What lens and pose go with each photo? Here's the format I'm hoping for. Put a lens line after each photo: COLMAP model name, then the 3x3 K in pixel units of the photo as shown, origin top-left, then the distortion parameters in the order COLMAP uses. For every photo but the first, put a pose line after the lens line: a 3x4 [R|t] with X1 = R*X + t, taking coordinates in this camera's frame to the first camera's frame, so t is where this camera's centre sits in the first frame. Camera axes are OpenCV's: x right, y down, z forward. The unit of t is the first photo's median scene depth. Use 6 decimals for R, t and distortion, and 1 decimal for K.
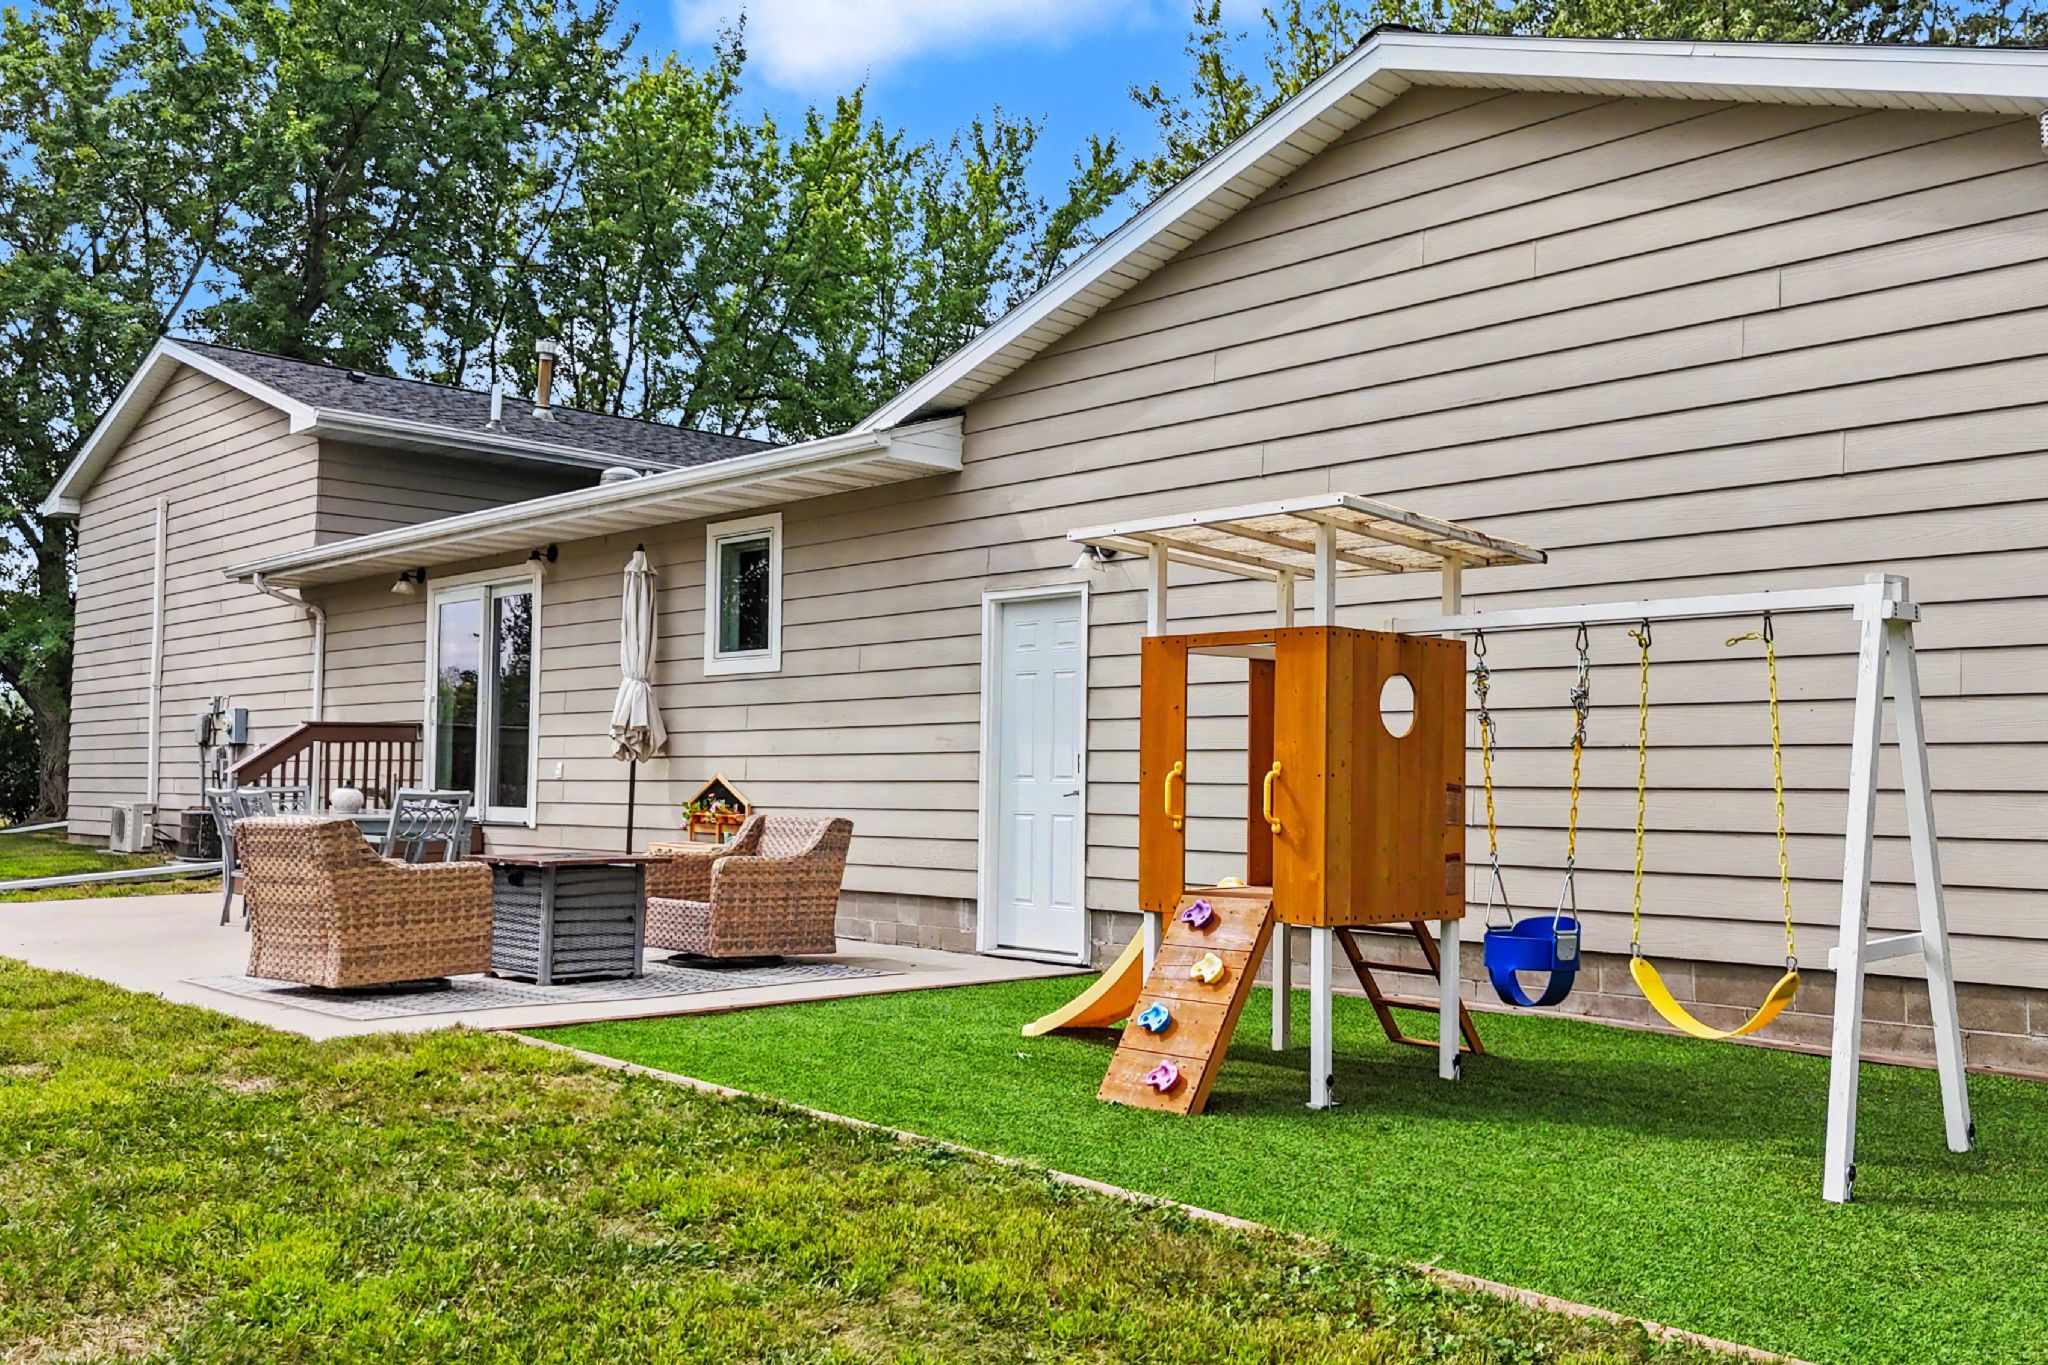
lens RADIAL K [[1785.8, 0, 1018.7], [0, 1785.8, 689.6], [0, 0, 1]] dist [0.133746, -0.256308]
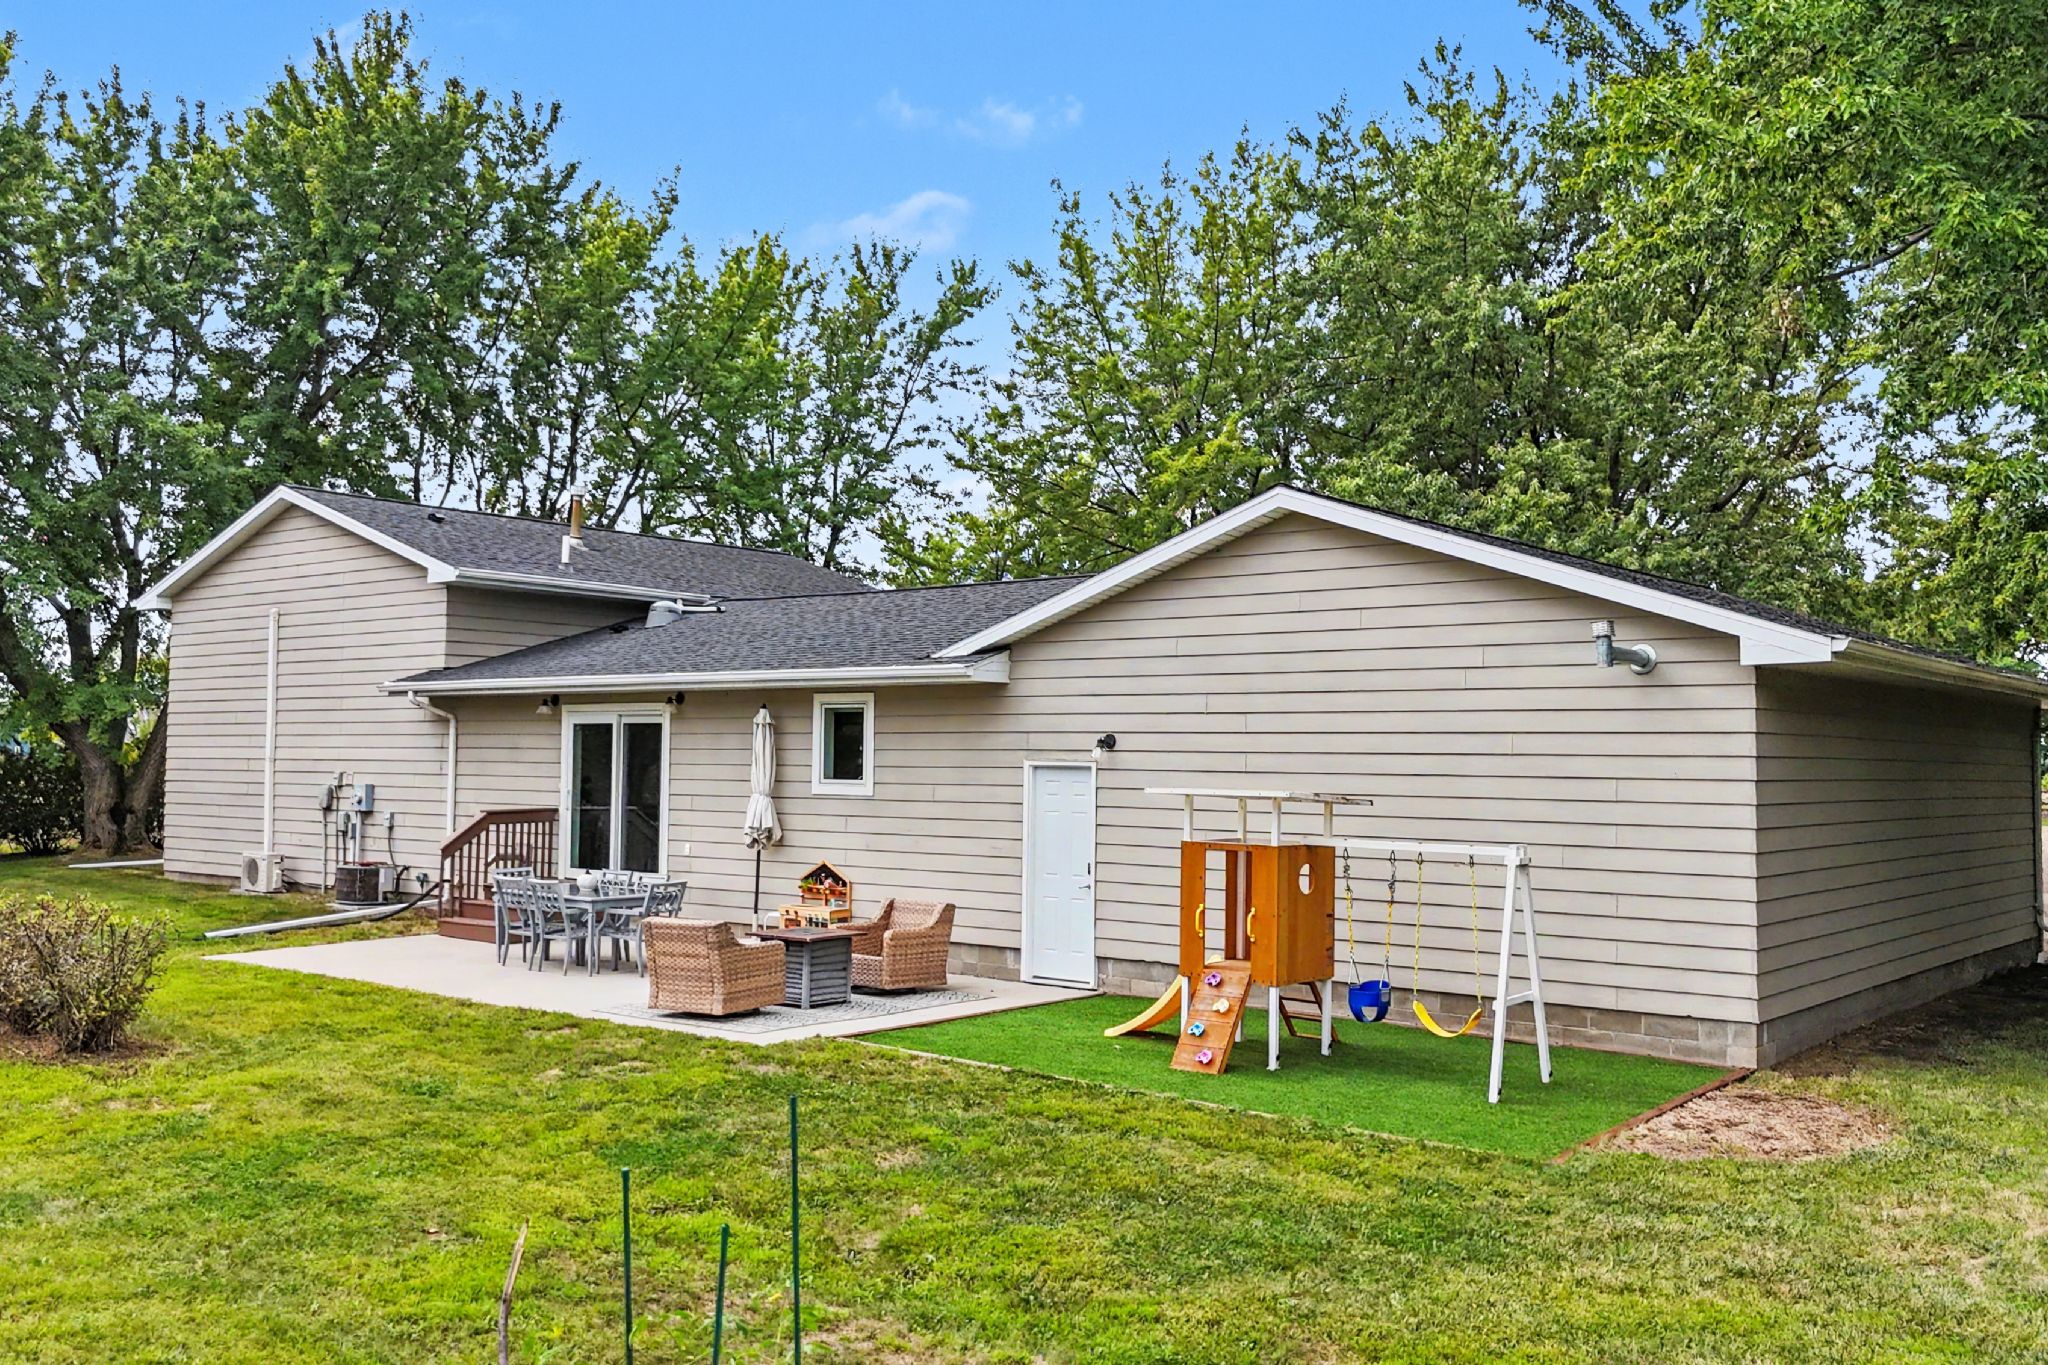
lens RADIAL K [[1777.6, 0, 1016.3], [0, 1777.6, 689.2], [0, 0, 1]] dist [0.139339, -0.262995]
pose [[0.991730, 0.005161, 0.128234, -0.211761], [-0.007271, 0.999846, 0.015991, -0.130470], [-0.128132, -0.016791, 0.991615, -0.550700]]
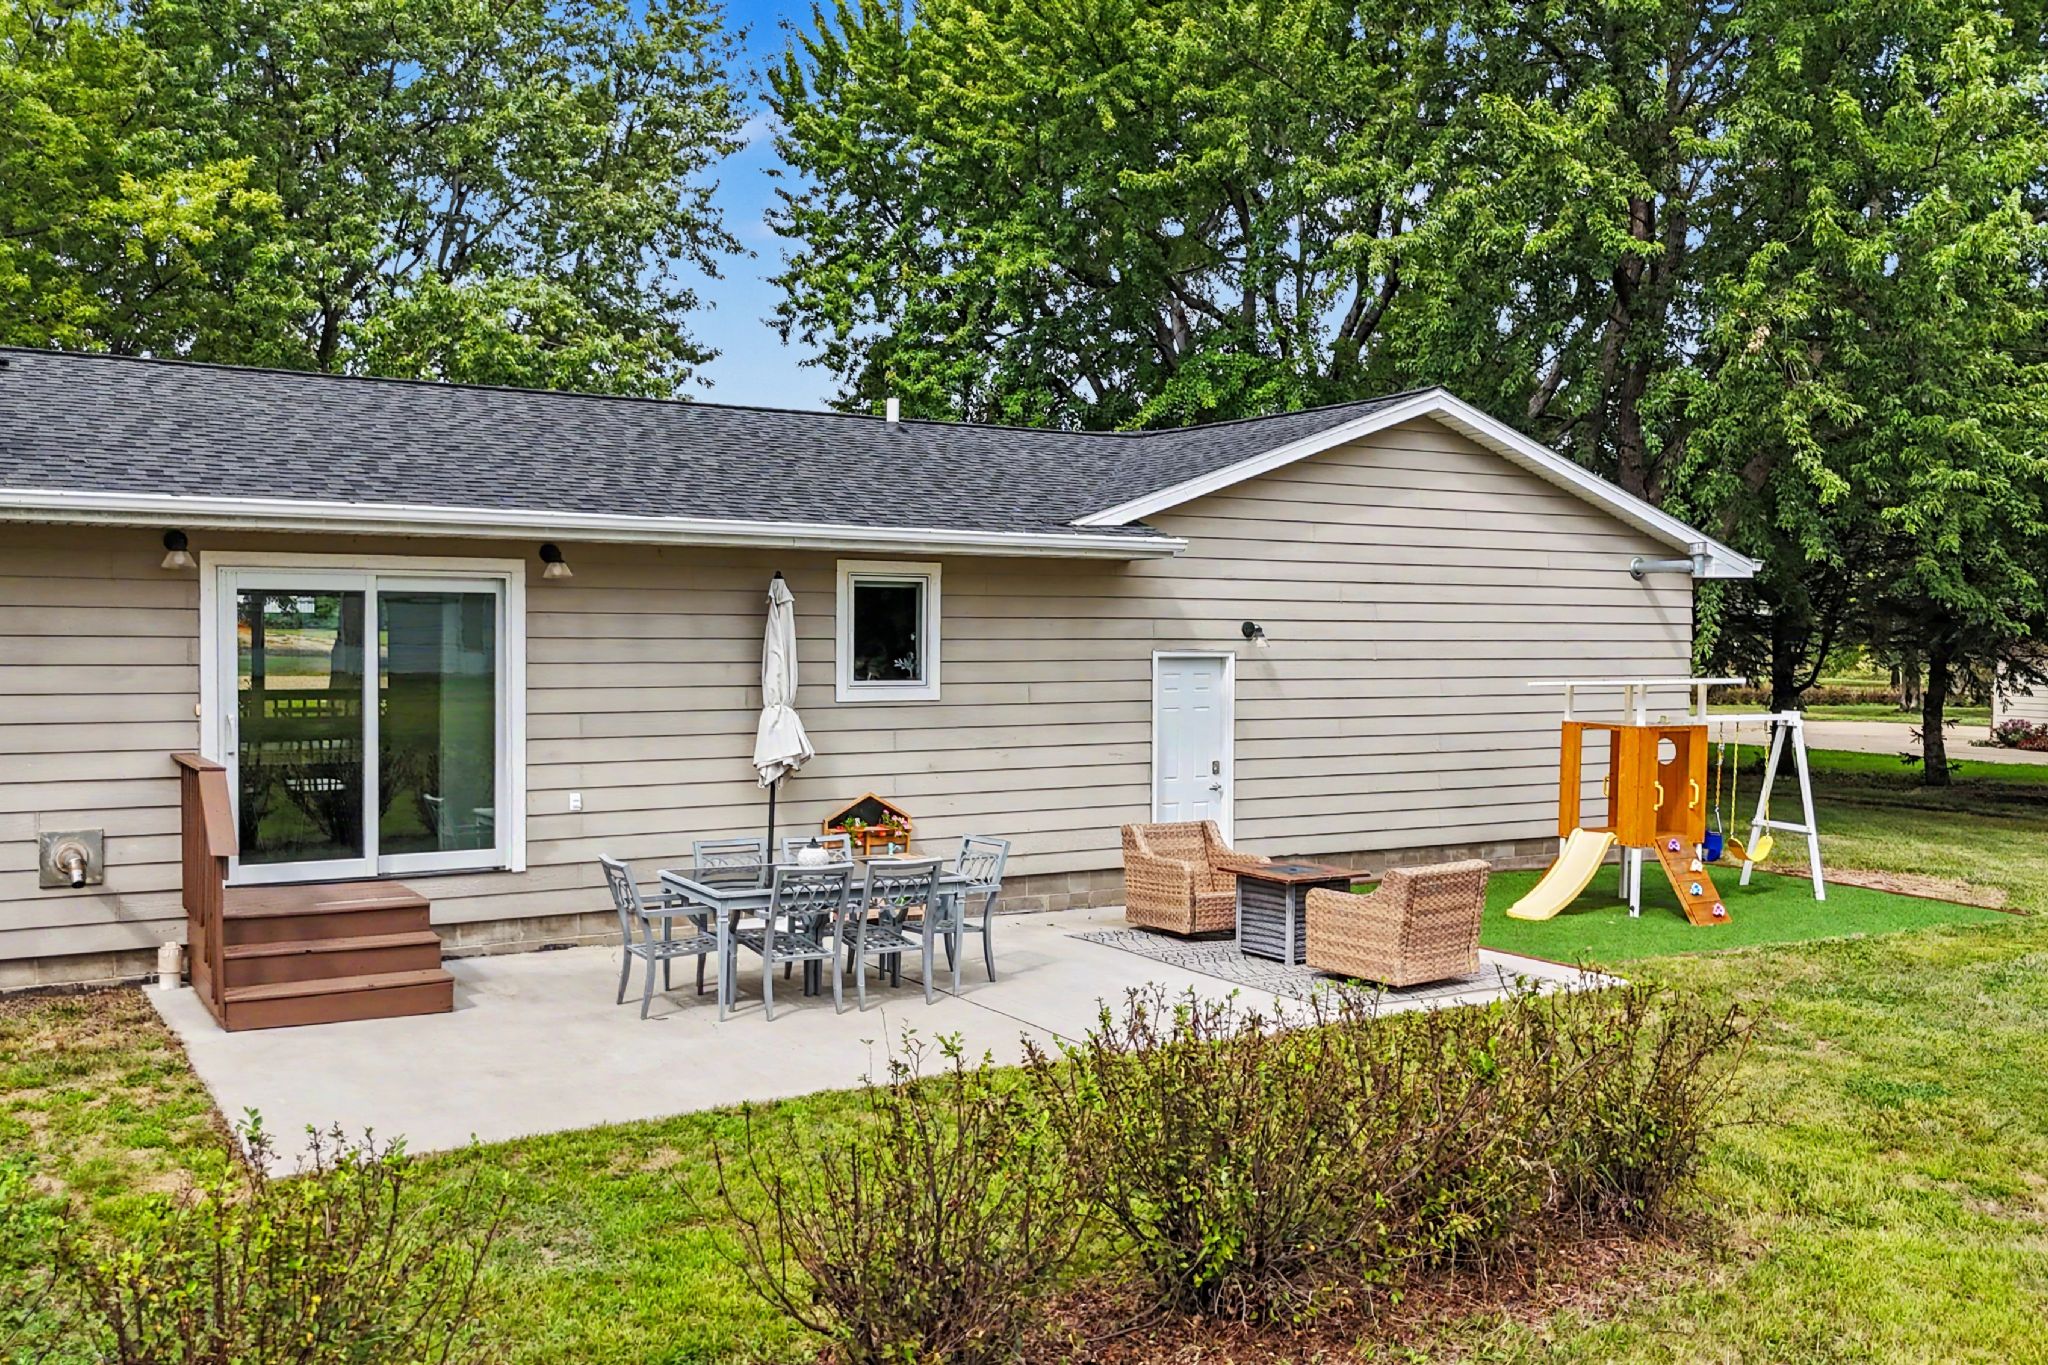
lens RADIAL K [[1785.8, 0, 1018.7], [0, 1785.8, 689.6], [0, 0, 1]] dist [0.133746, -0.256308]
pose [[0.207177, -0.039594, 0.977502, -1.283706], [-0.055862, 0.997072, 0.052226, -0.082468], [-0.976707, -0.065425, 0.204358, 0.726700]]
